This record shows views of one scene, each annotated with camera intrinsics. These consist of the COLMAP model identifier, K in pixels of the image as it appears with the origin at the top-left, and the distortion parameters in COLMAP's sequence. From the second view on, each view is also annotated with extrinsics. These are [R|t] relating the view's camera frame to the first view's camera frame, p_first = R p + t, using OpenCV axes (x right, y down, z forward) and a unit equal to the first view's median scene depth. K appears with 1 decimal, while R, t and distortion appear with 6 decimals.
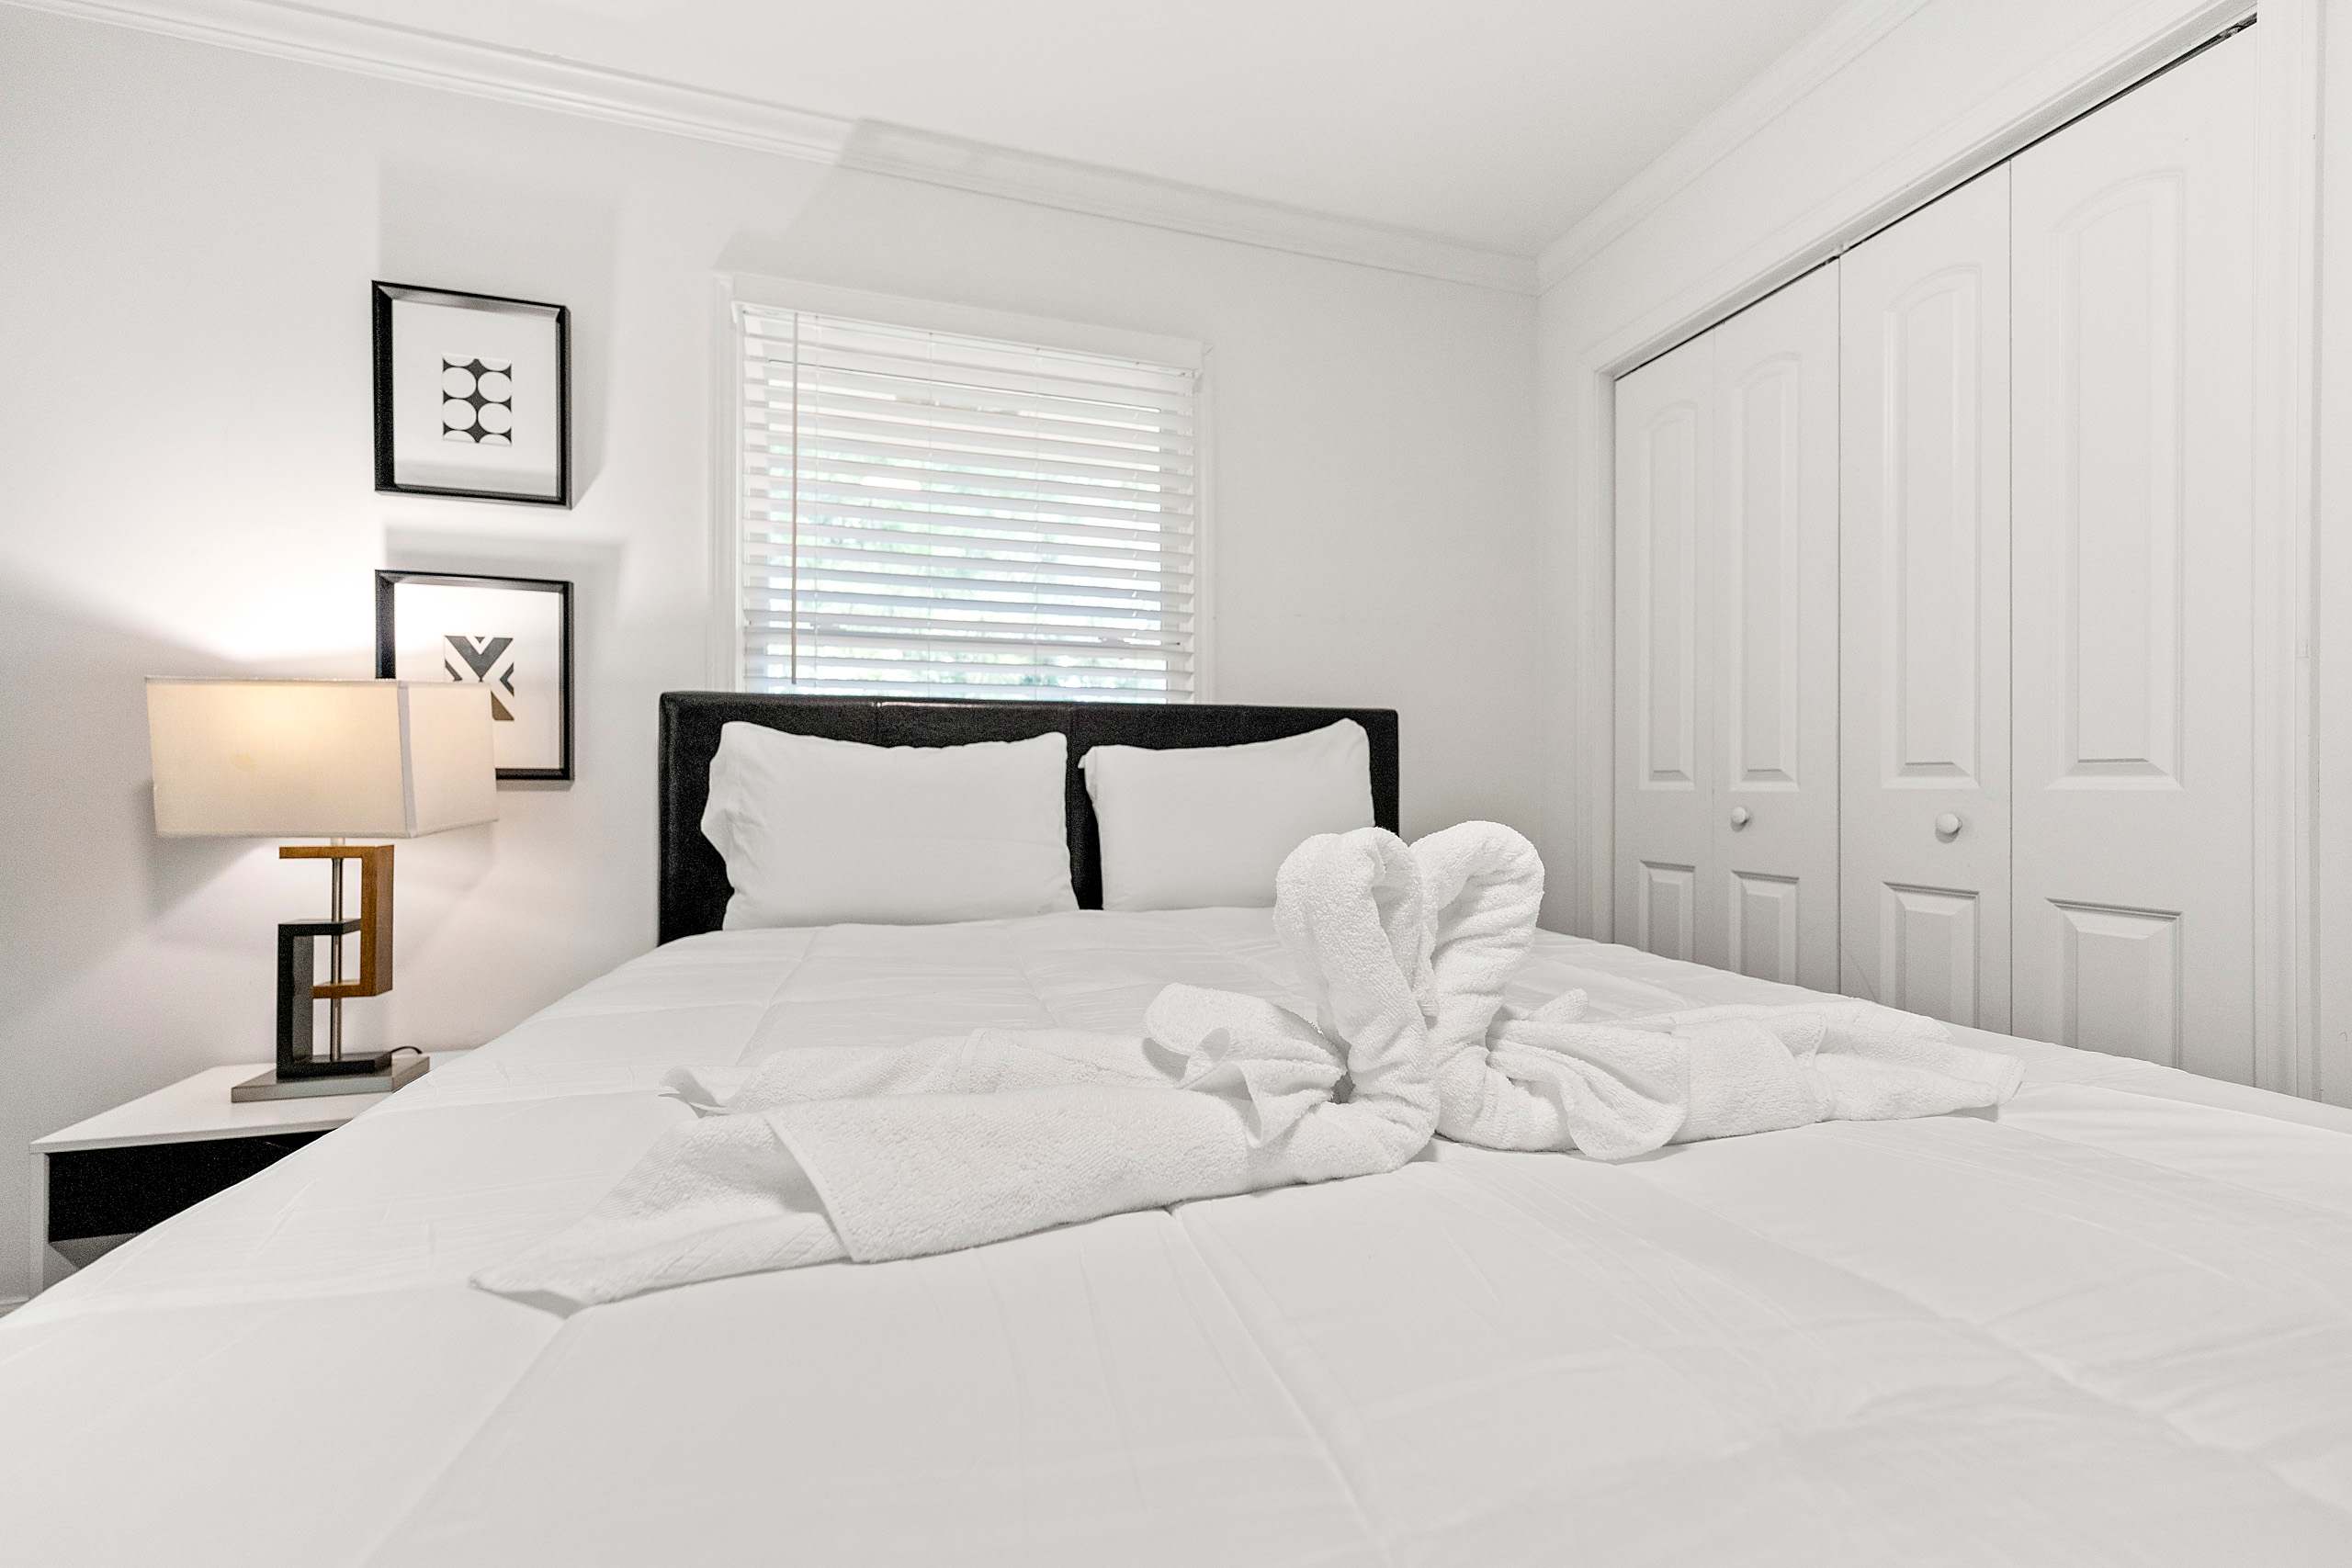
lens RADIAL K [[958.7, 0, 1187.9], [0, 958.7, 784.8], [0, 0, 1]] dist [-0.002527, -0.000106]
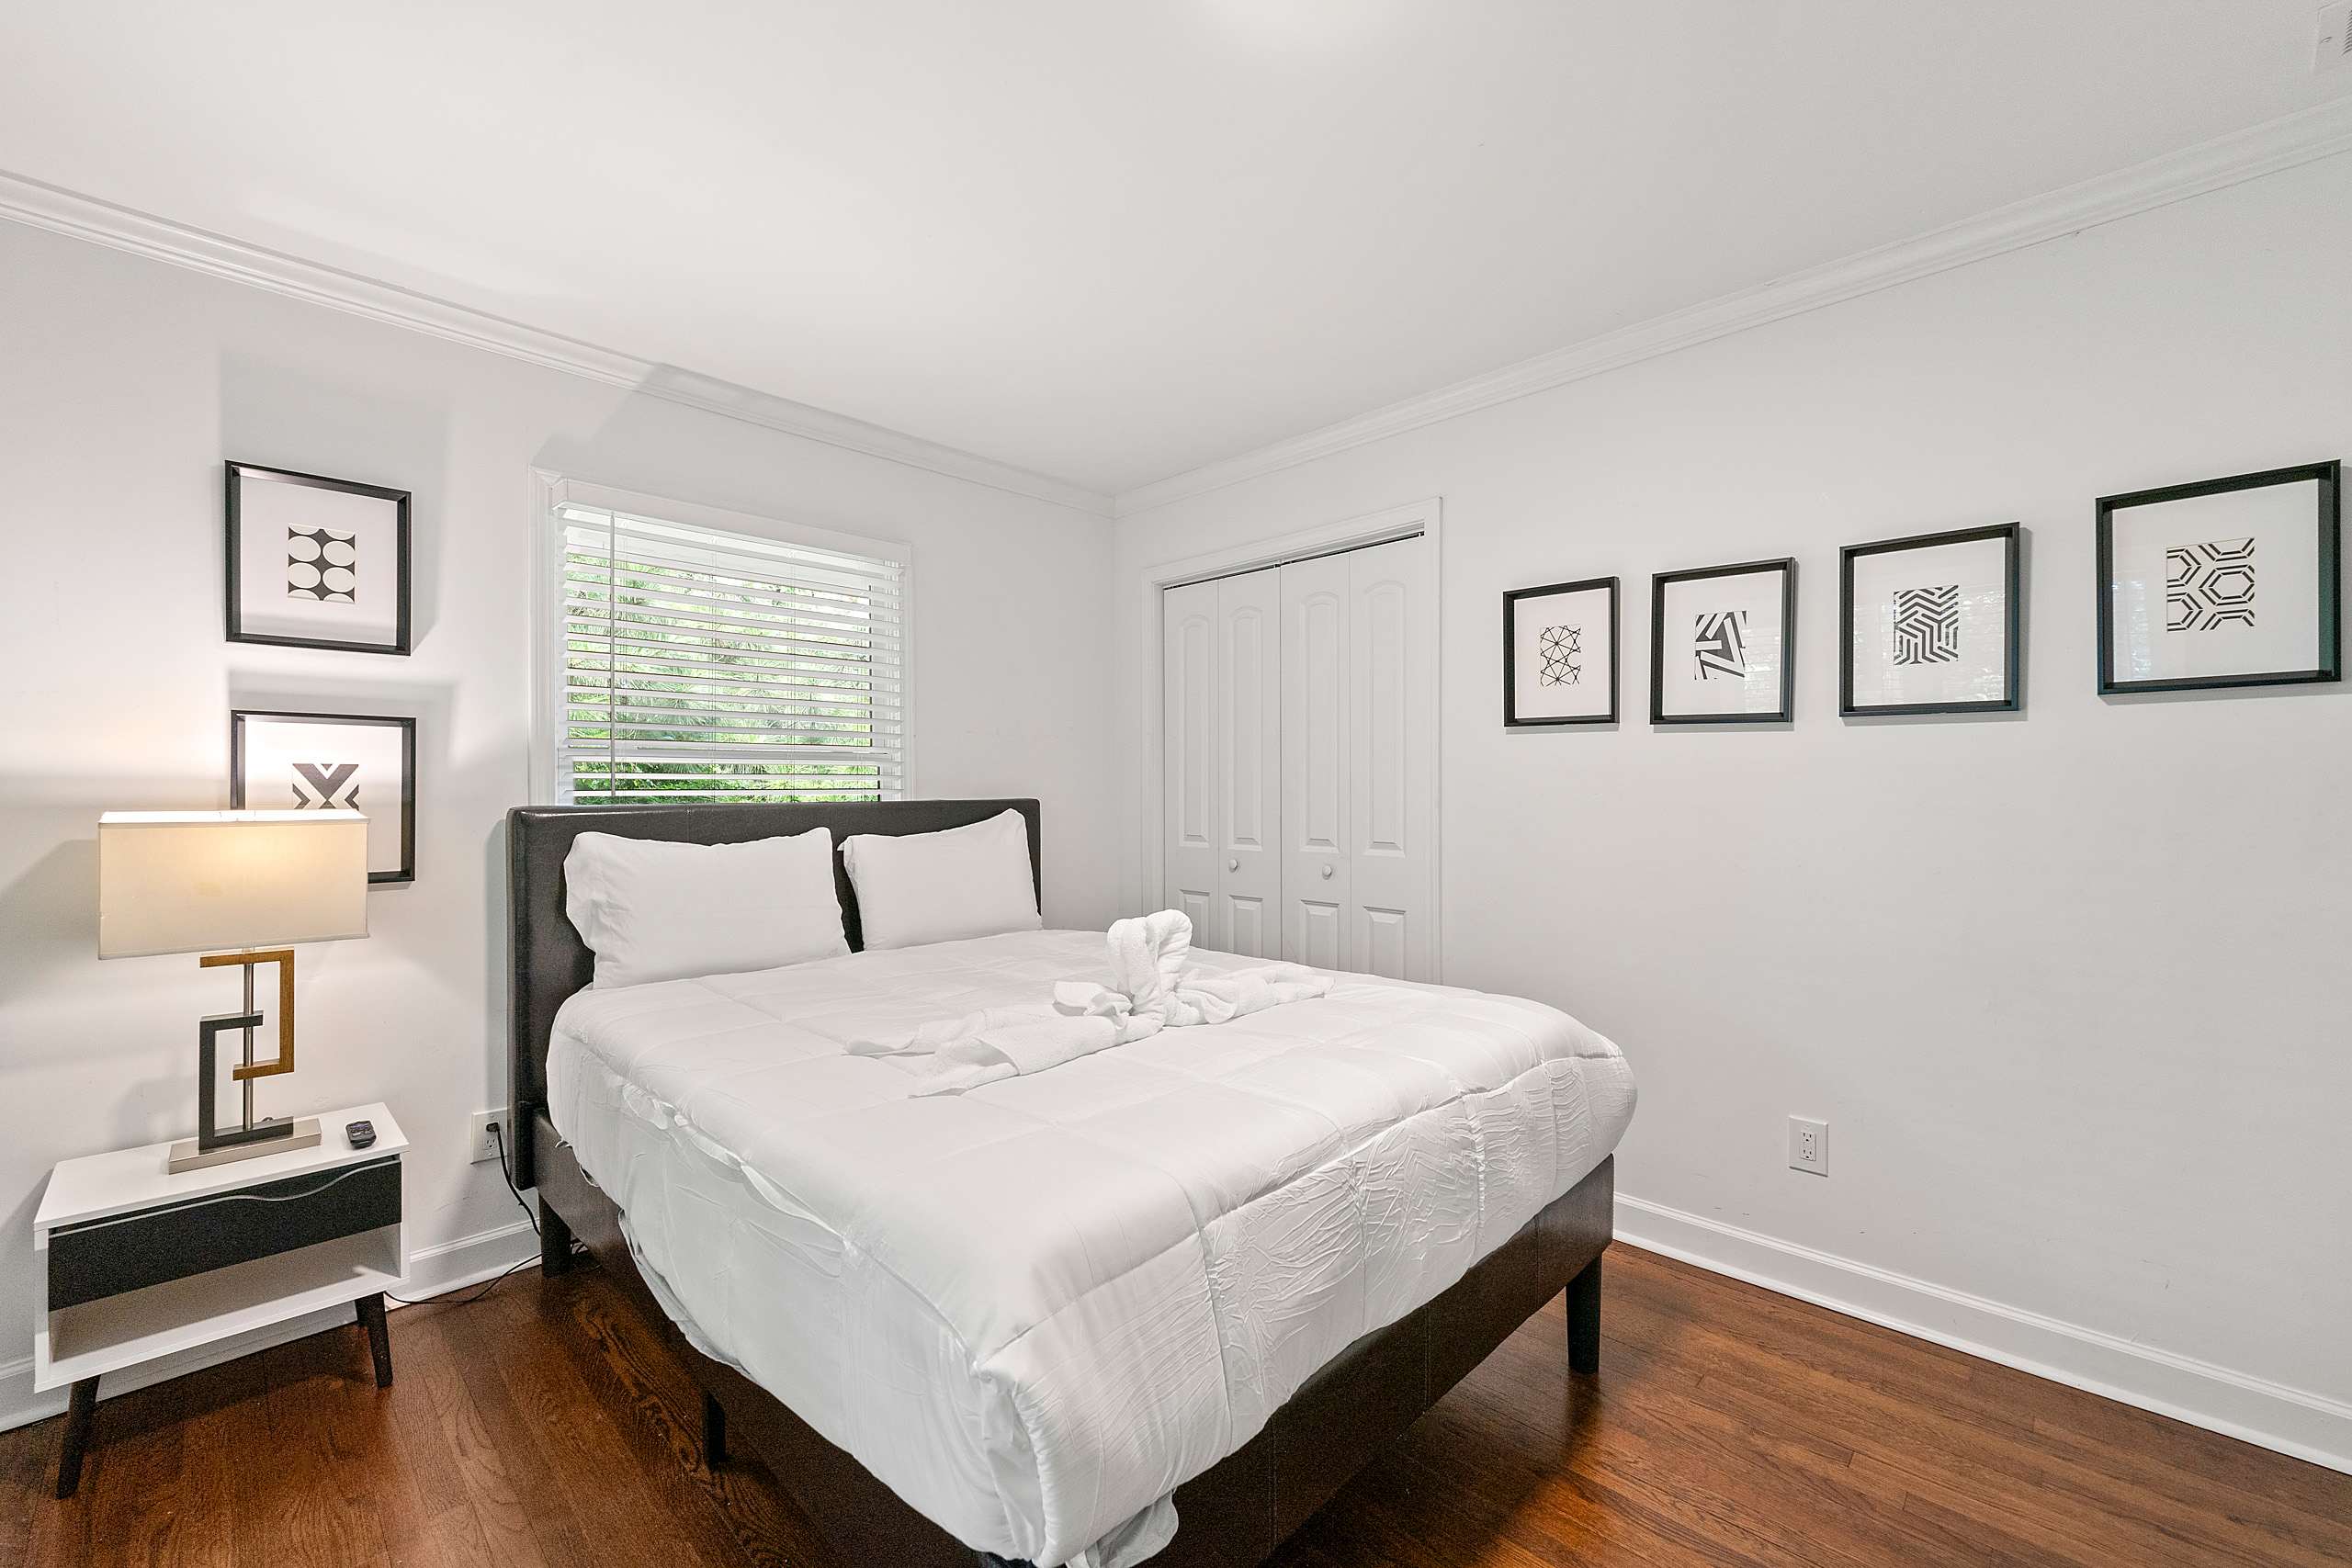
lens RADIAL K [[958.7, 0, 1195.1], [0, 958.7, 787.4], [0, 0, 1]] dist [-0.002527, -0.000106]
pose [[0.874409, -0.004486, 0.485169, -0.384742], [0.004699, 0.999989, 0.000777, -0.125395], [-0.485167, 0.001600, 0.874420, -0.571113]]
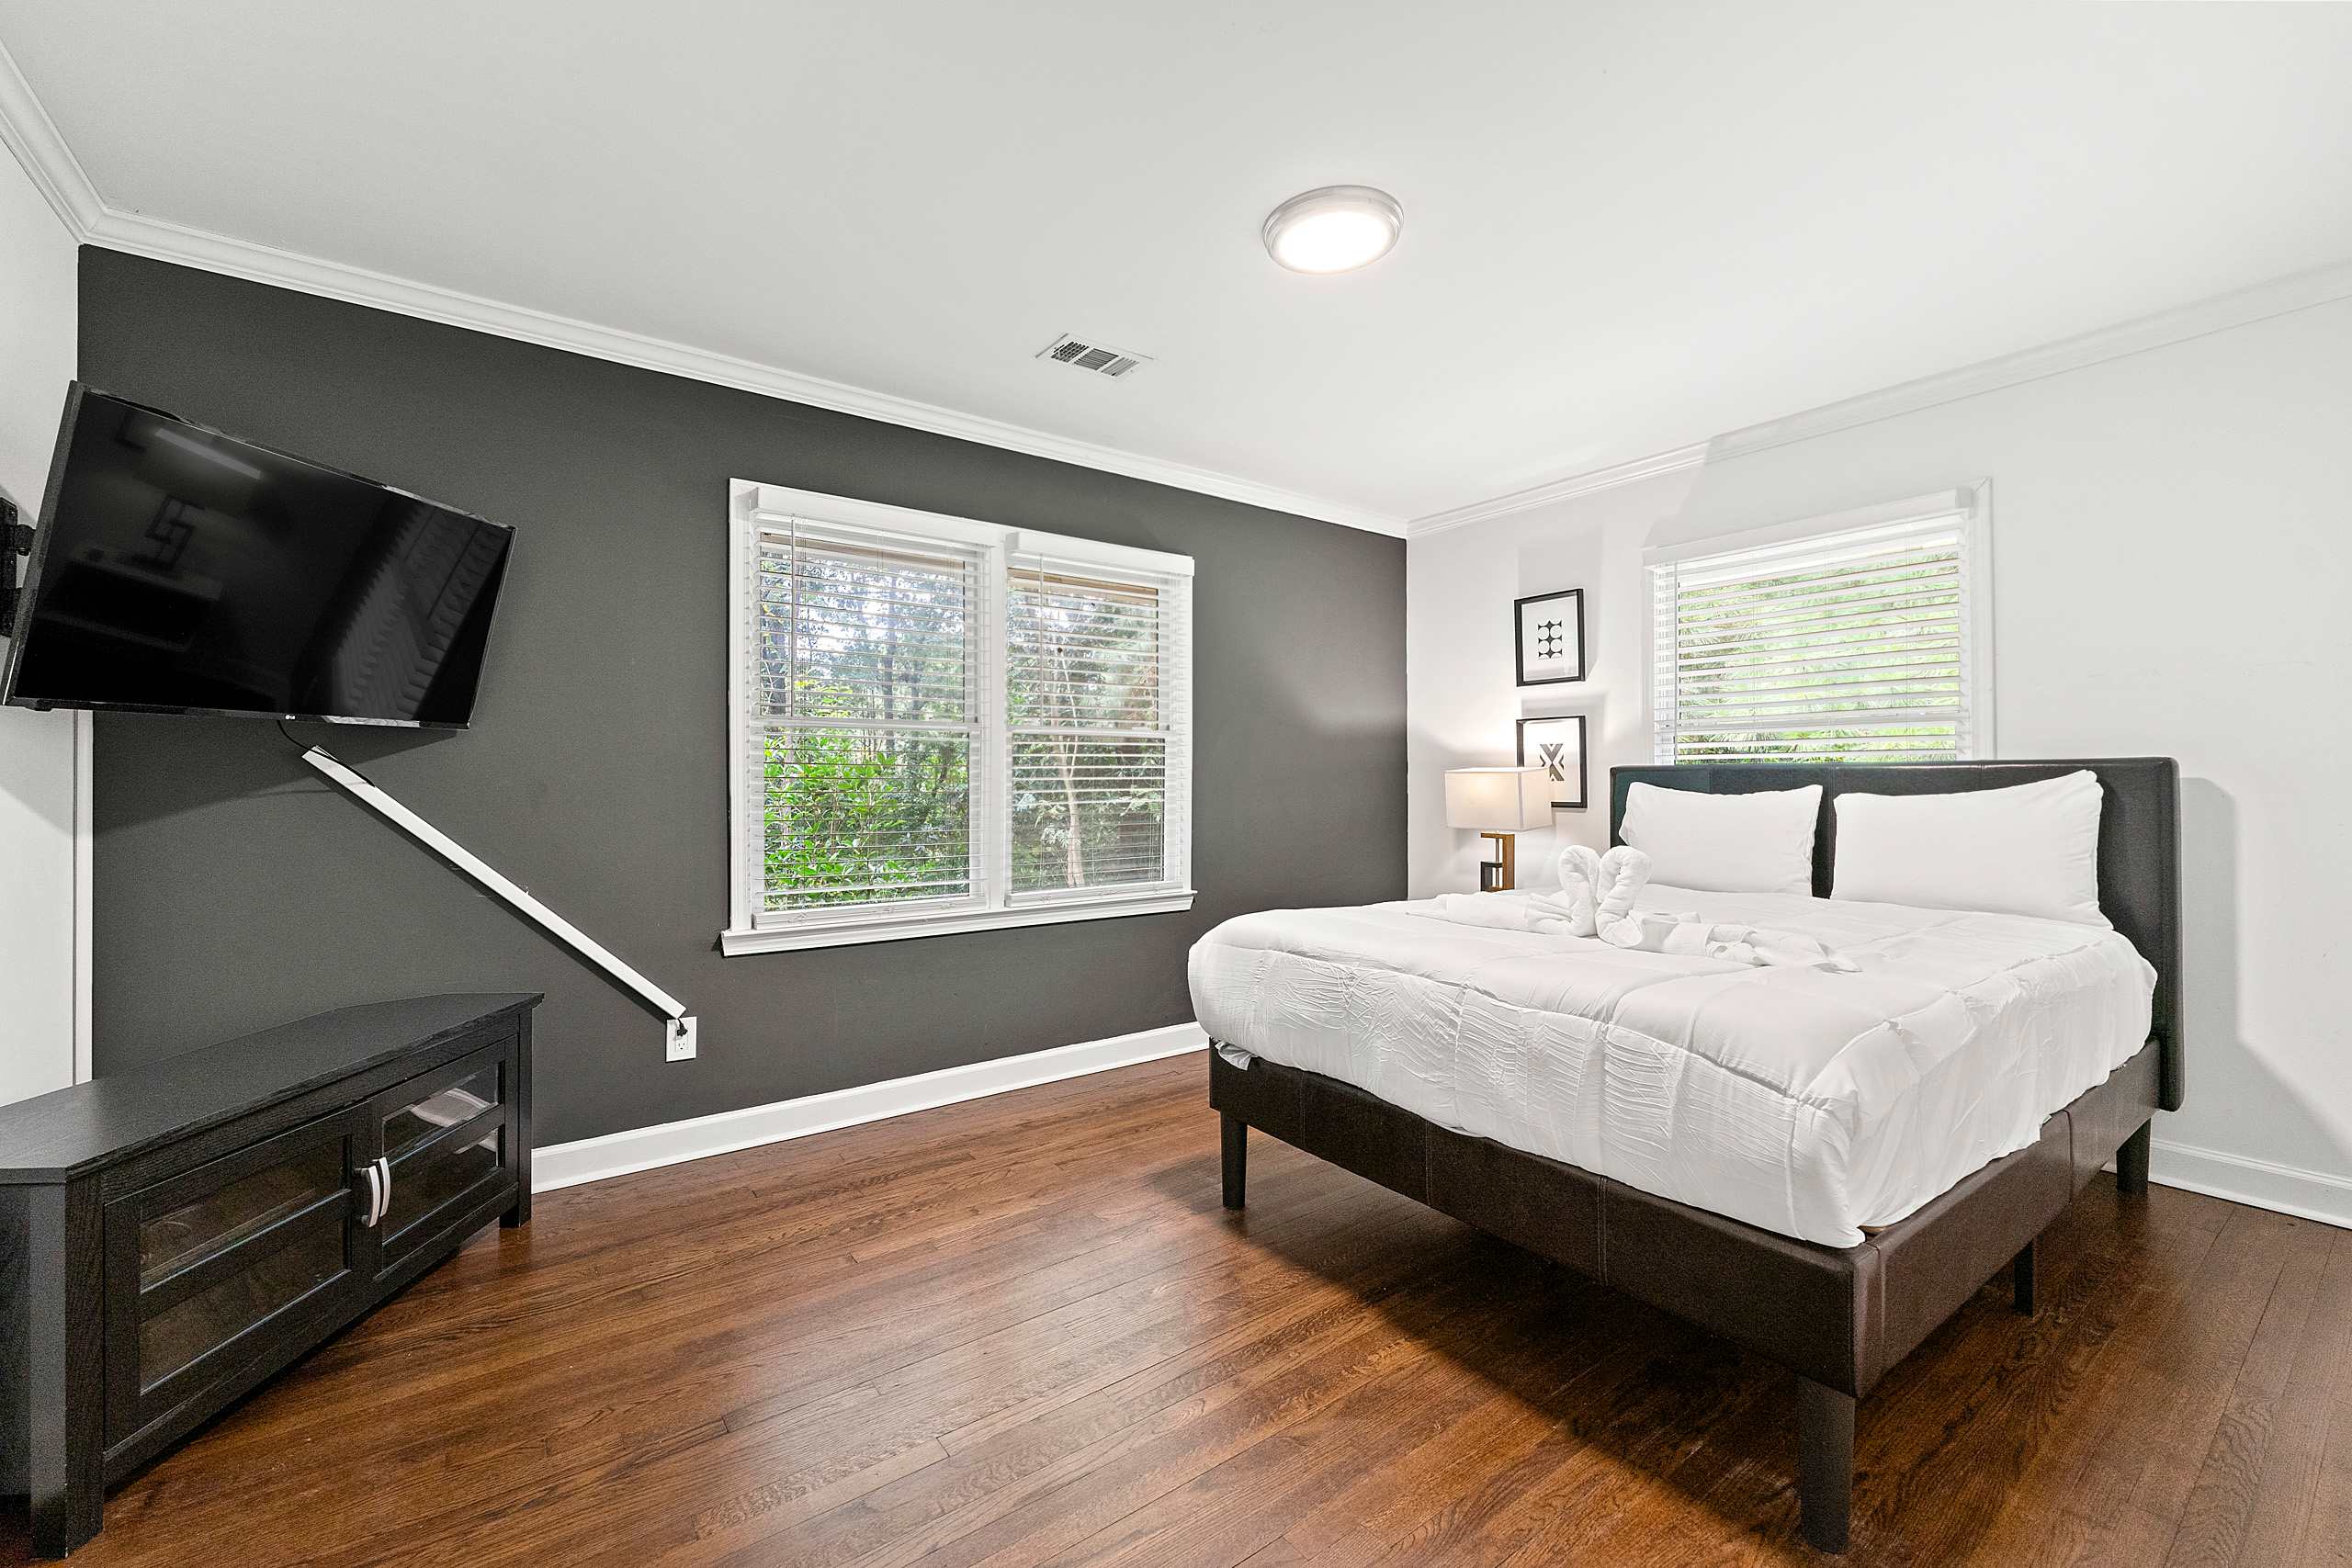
lens RADIAL K [[958.7, 0, 1181.0], [0, 958.7, 779.4], [0, 0, 1]] dist [-0.002527, -0.000106]
pose [[0.319493, -0.003113, -0.947584, 1.155305], [0.006179, 0.999980, -0.001202, -0.075707], [0.947569, -0.005471, 0.319505, -0.567261]]
